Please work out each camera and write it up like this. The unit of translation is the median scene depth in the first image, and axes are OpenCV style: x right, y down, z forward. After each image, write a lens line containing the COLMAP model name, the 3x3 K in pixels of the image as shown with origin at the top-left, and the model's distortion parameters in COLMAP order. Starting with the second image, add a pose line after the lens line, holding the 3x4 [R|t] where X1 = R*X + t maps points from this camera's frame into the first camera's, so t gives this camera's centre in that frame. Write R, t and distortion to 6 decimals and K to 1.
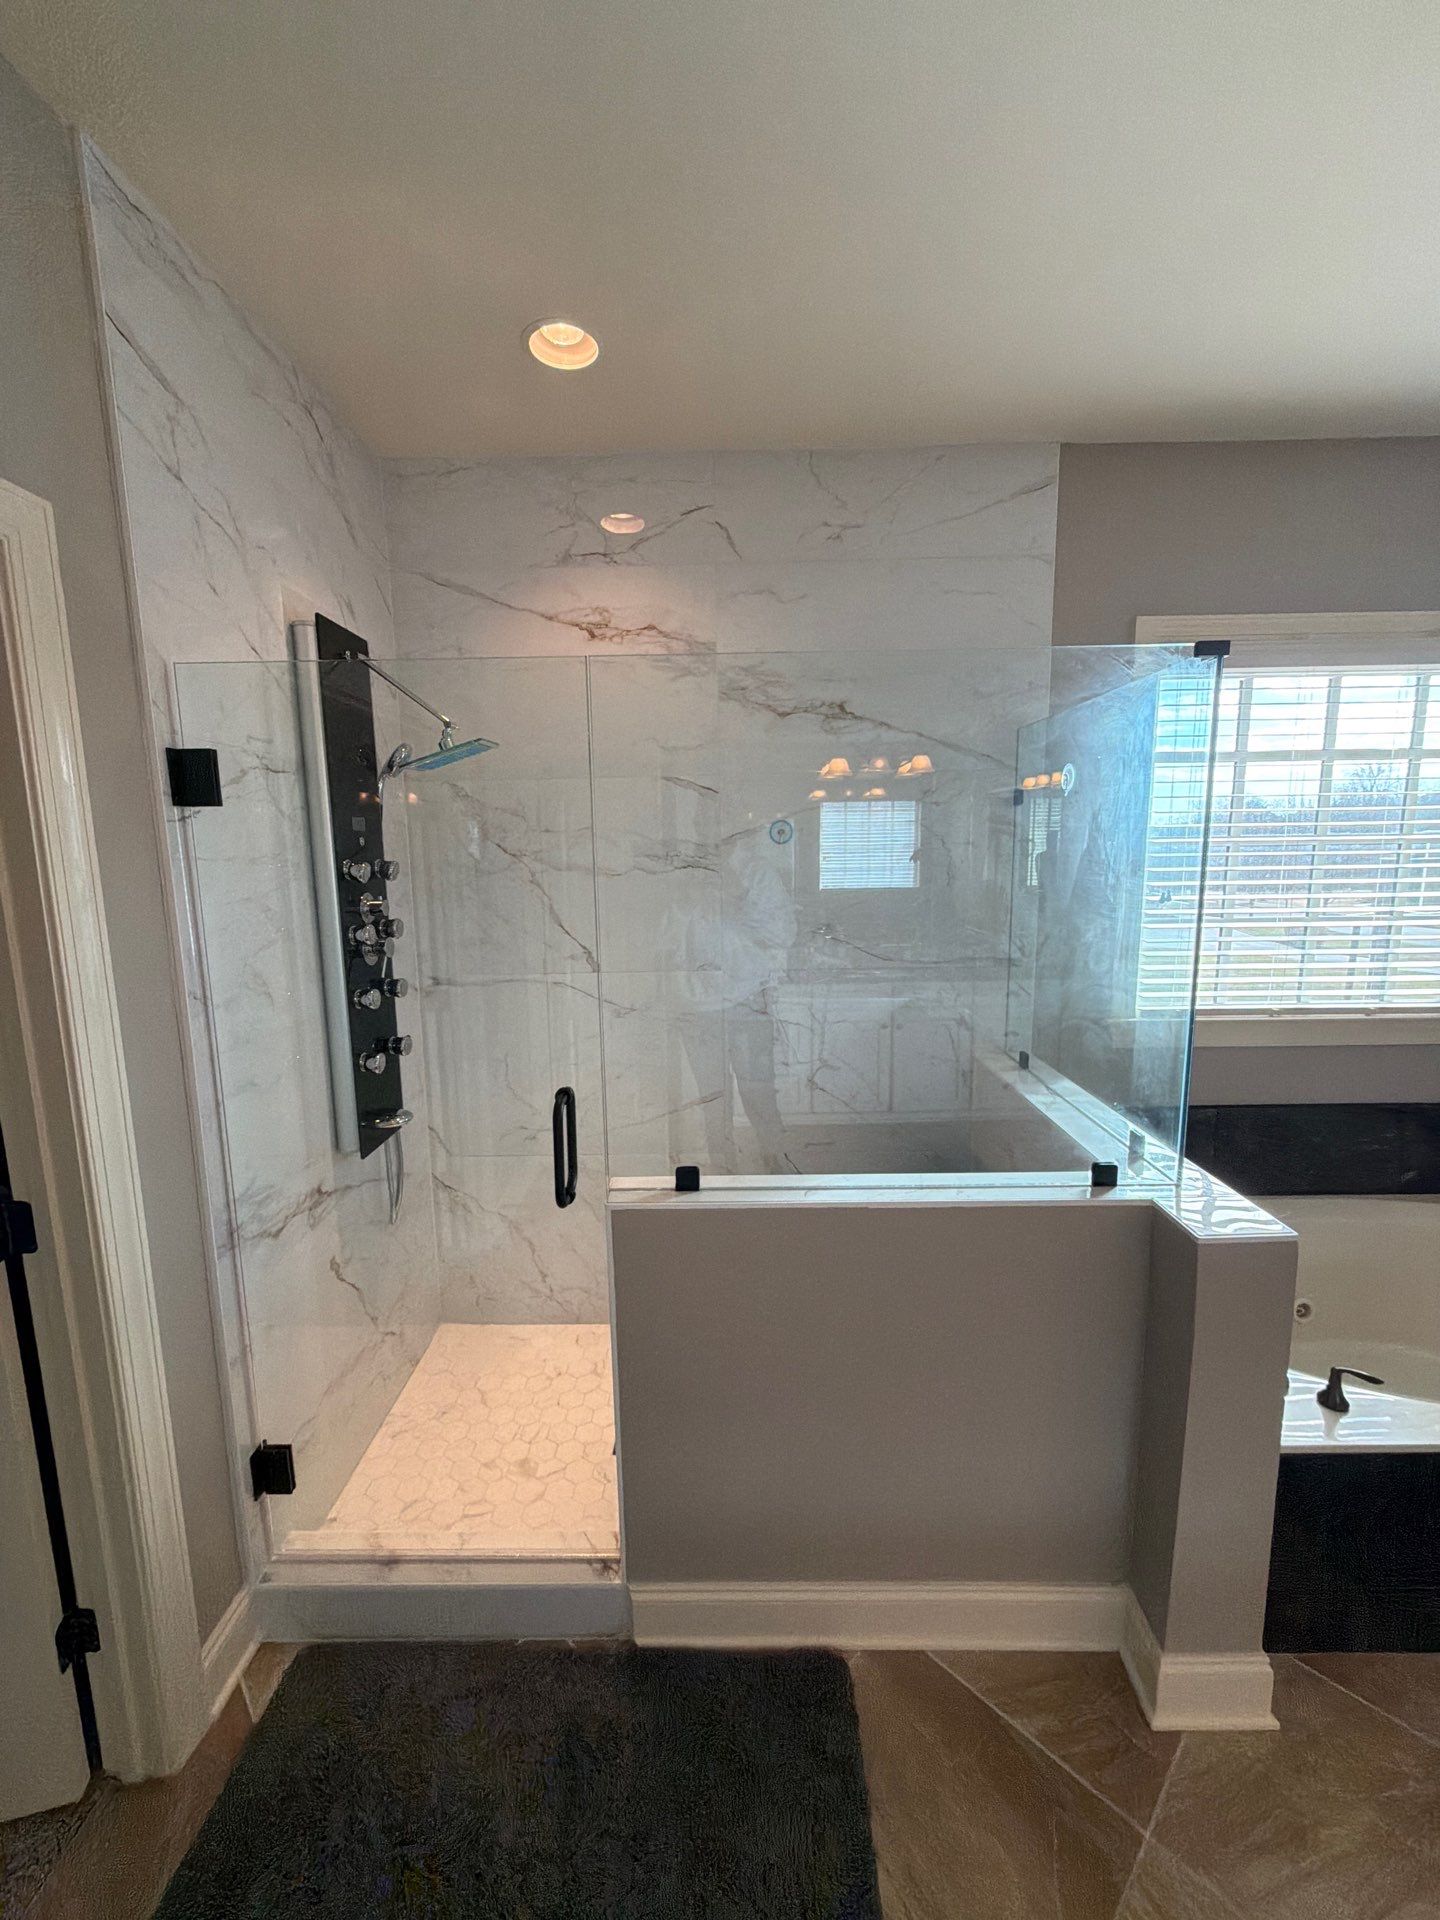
lens RADIAL K [[761.8, 0, 720.0], [0, 761.8, 960.0], [0, 0, 1]] dist [0.001211, -0.000540]
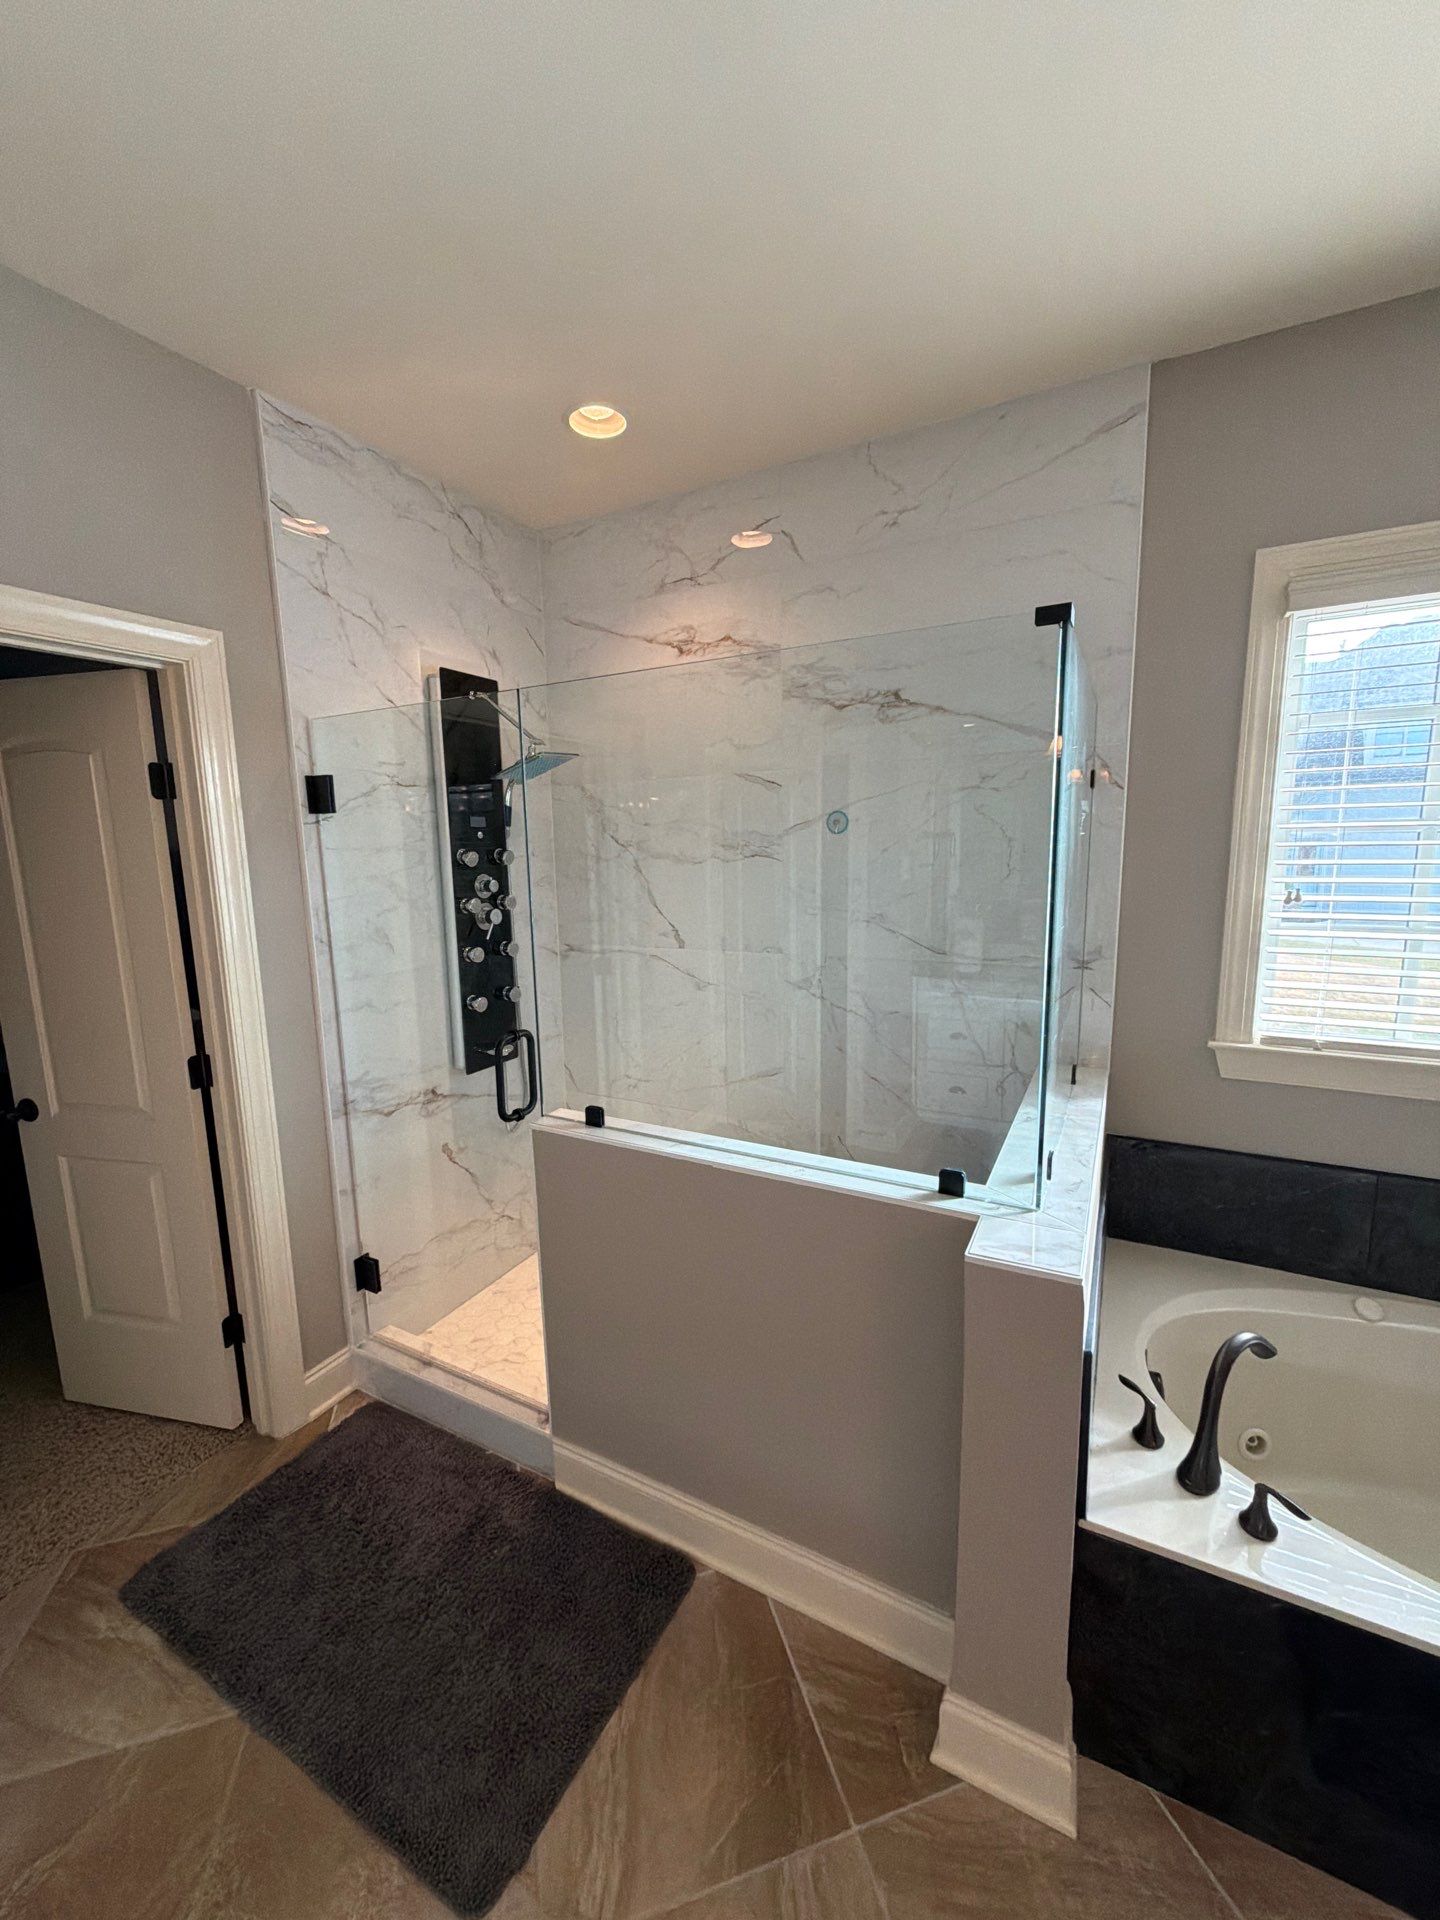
lens RADIAL K [[761.8, 0, 720.0], [0, 761.8, 960.0], [0, 0, 1]] dist [0.001211, -0.000540]
pose [[0.886992, 0.067433, -0.456835, 0.569679], [-0.060930, 0.997721, 0.028972, -0.004162], [0.457748, 0.002137, 0.889080, 0.021330]]
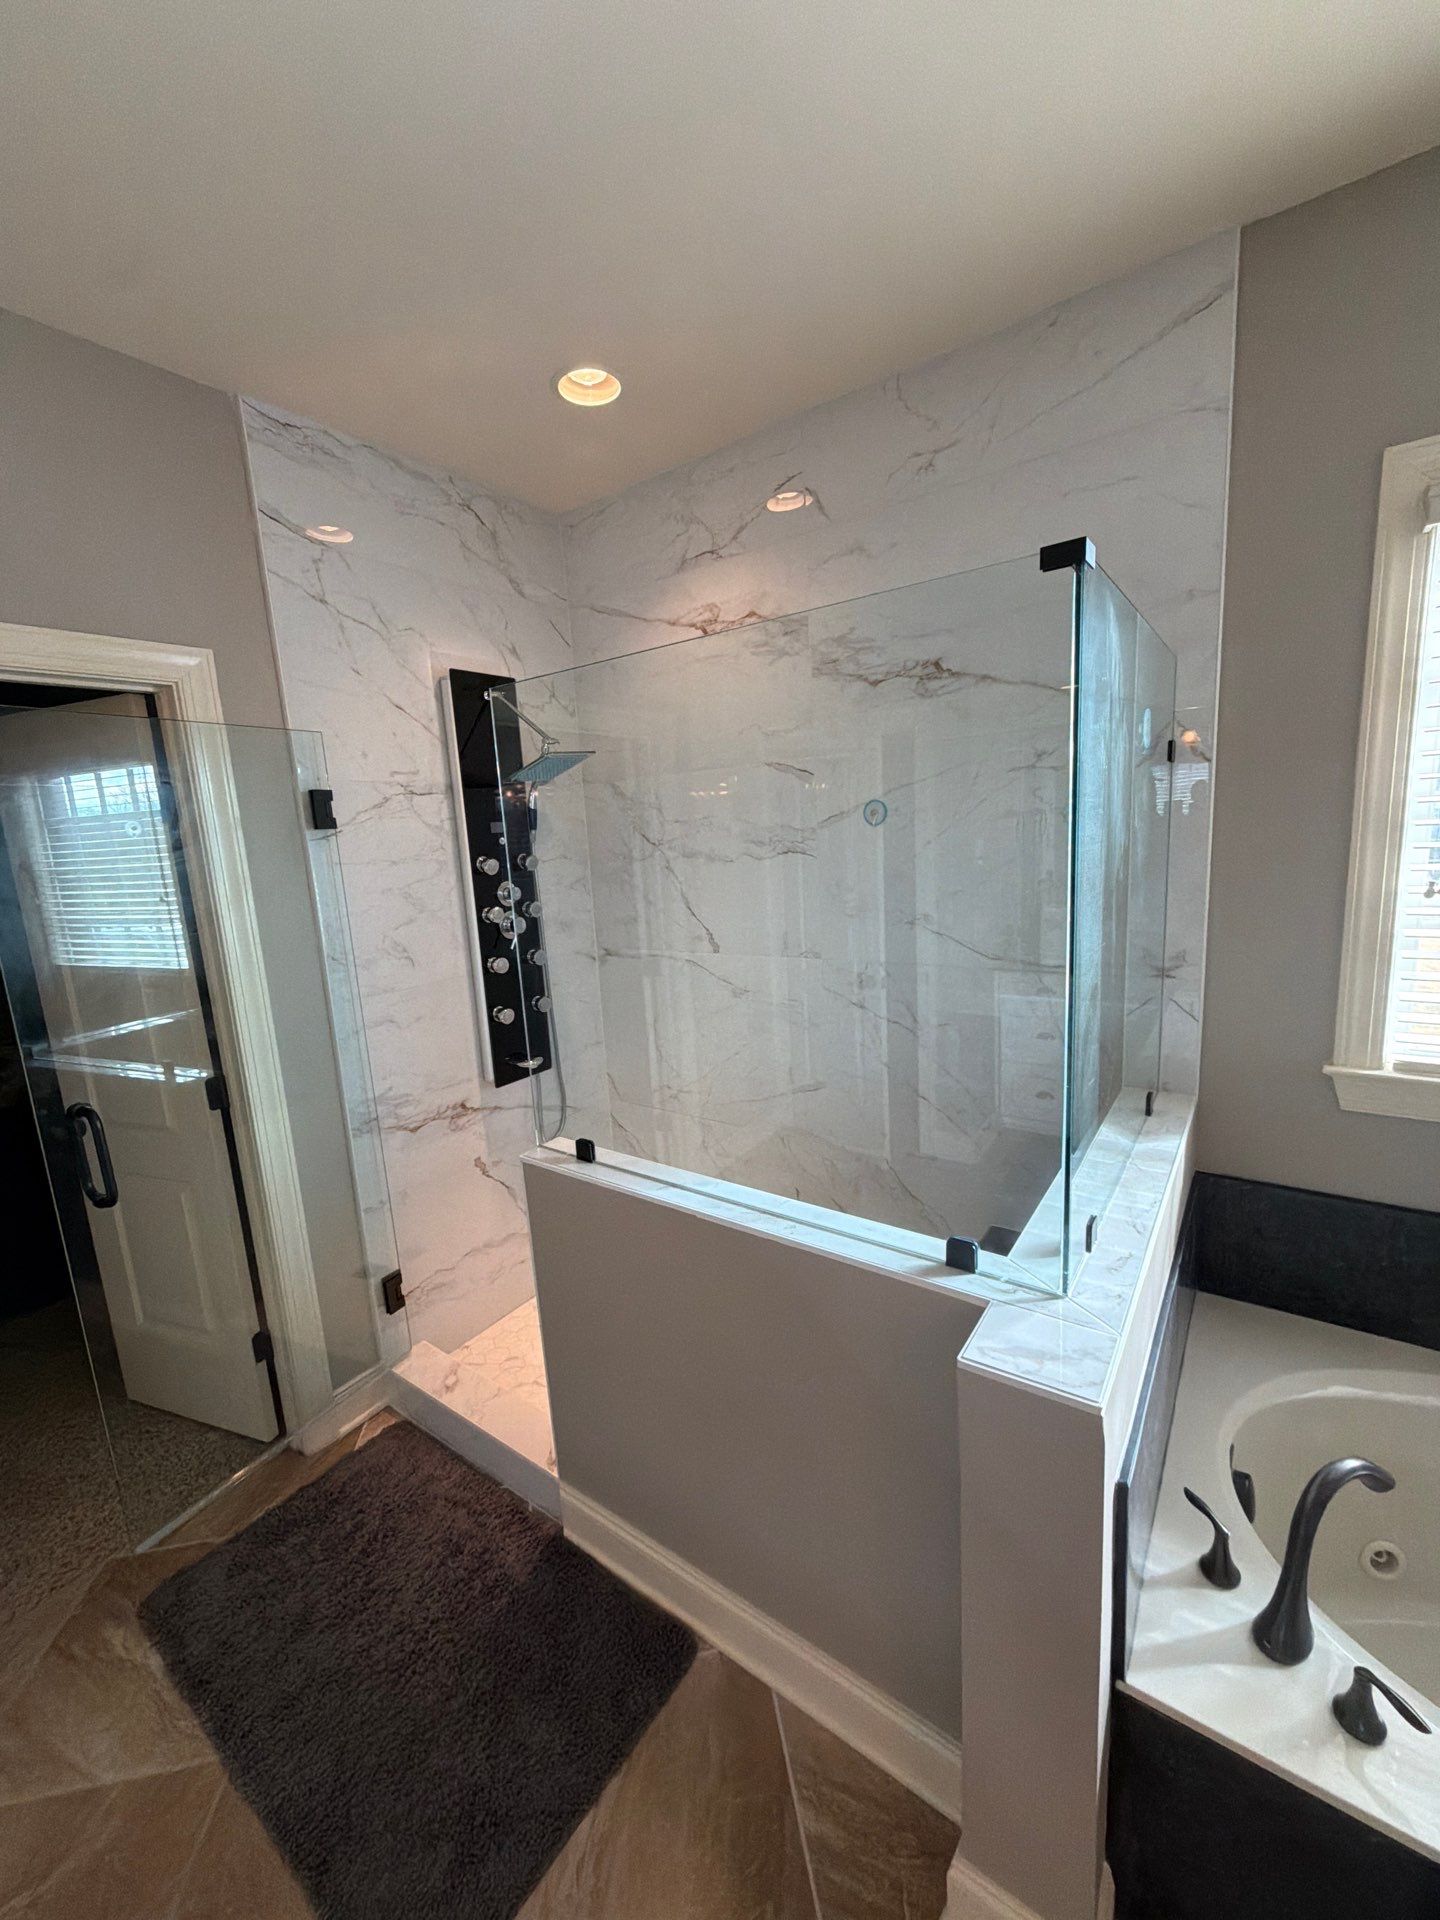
lens RADIAL K [[761.8, 0, 720.0], [0, 761.8, 960.0], [0, 0, 1]] dist [0.001211, -0.000540]
pose [[0.815525, 0.065330, -0.575023, 0.631521], [-0.037286, 0.997475, 0.060444, -0.053403], [0.577520, -0.027853, 0.815901, 0.187619]]
